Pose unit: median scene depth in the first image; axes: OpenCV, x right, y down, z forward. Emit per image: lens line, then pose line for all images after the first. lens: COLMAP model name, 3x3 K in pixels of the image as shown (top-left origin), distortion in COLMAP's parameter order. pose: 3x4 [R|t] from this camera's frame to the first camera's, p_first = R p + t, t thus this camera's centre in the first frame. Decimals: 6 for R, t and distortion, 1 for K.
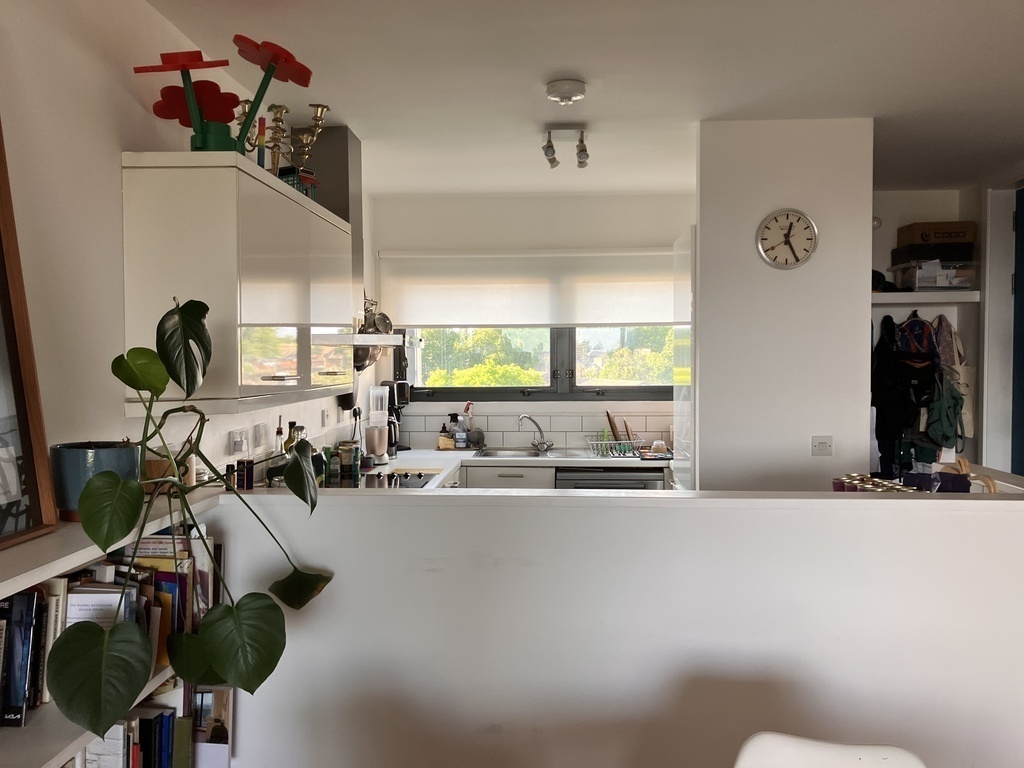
lens RADIAL K [[845.7, 0, 512.0], [0, 845.7, 384.0], [0, 0, 1]] dist [0.004168, -0.000148]
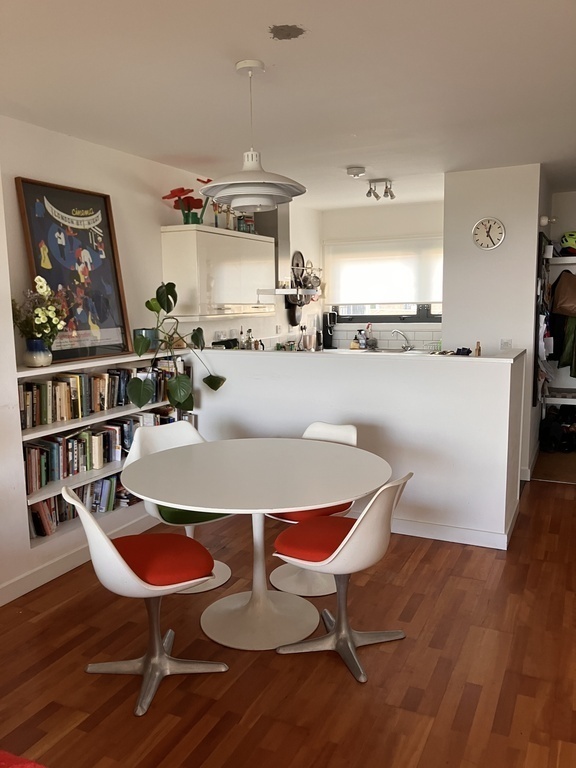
lens RADIAL K [[634.3, 0, 288.0], [0, 634.3, 384.0], [0, 0, 1]] dist [0.004168, -0.000148]
pose [[0.928928, 0.037266, -0.368381, 0.445326], [0.000910, 0.994689, 0.102919, 0.016119], [0.370260, -0.095940, 0.923960, -0.510544]]
